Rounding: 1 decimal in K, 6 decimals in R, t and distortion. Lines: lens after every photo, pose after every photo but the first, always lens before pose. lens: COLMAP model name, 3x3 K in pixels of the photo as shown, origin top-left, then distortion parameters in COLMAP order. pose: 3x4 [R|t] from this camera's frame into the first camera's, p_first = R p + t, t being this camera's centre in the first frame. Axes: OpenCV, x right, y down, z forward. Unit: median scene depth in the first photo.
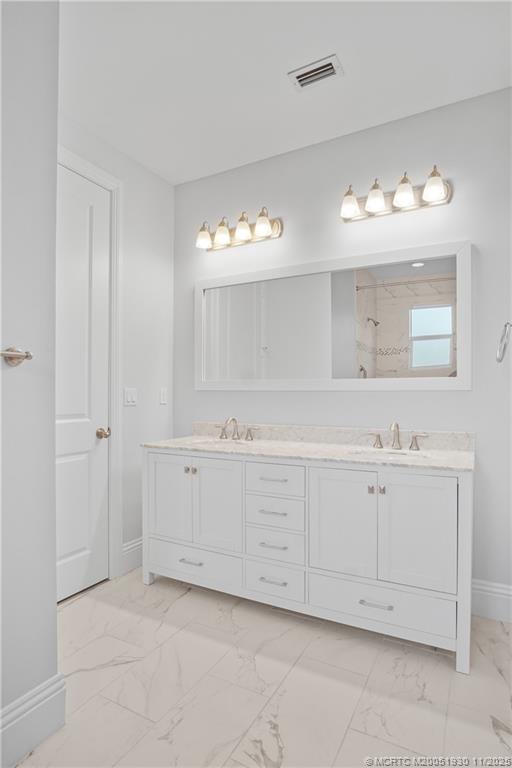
lens RADIAL K [[410.3, 0, 251.9], [0, 410.3, 384.0], [0, 0, 1]] dist [-0.020727, -0.003615]
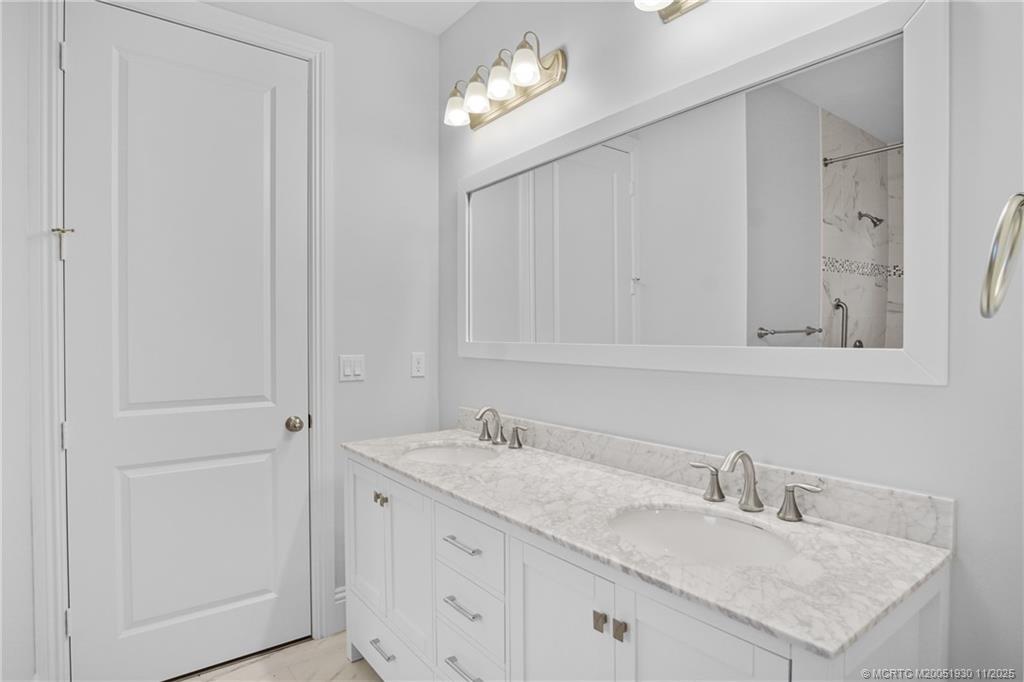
lens RADIAL K [[547.1, 0, 491.9], [0, 547.1, 337.0], [0, 0, 1]] dist [-0.020727, -0.003615]
pose [[0.910988, -0.003544, -0.412418, 0.296994], [0.012682, 0.999731, 0.019424, -0.035755], [0.412238, -0.022925, 0.910788, 0.310943]]
